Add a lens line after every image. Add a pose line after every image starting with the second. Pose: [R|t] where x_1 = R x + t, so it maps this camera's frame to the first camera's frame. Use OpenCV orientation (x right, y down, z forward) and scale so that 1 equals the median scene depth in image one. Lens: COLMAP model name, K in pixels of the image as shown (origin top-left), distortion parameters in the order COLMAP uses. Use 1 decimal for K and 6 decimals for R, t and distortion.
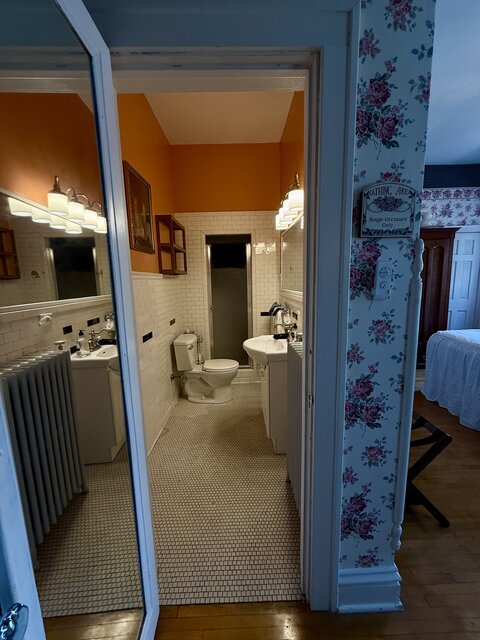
lens RADIAL K [[254.7, 0, 241.6], [0, 254.7, 318.3], [0, 0, 1]] dist [-0.000909, -0.000261]
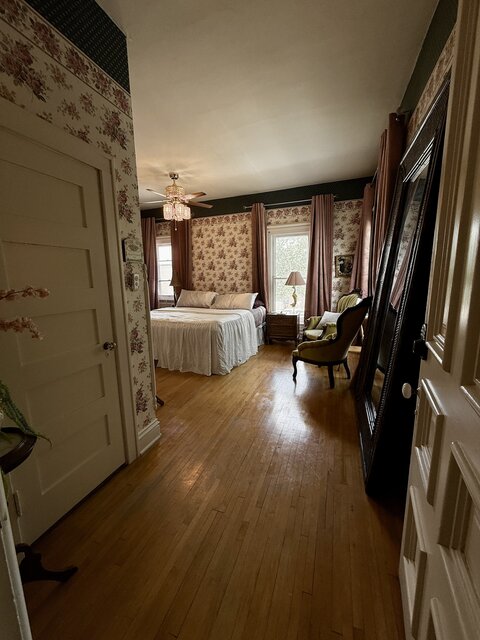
lens RADIAL K [[254.7, 0, 239.1], [0, 254.7, 319.9], [0, 0, 1]] dist [-0.000909, -0.000261]
pose [[0.362408, -0.133305, 0.922437, -1.171418], [0.143747, 0.985871, 0.085997, 0.109804], [-0.920868, 0.101432, 0.376450, -0.602633]]
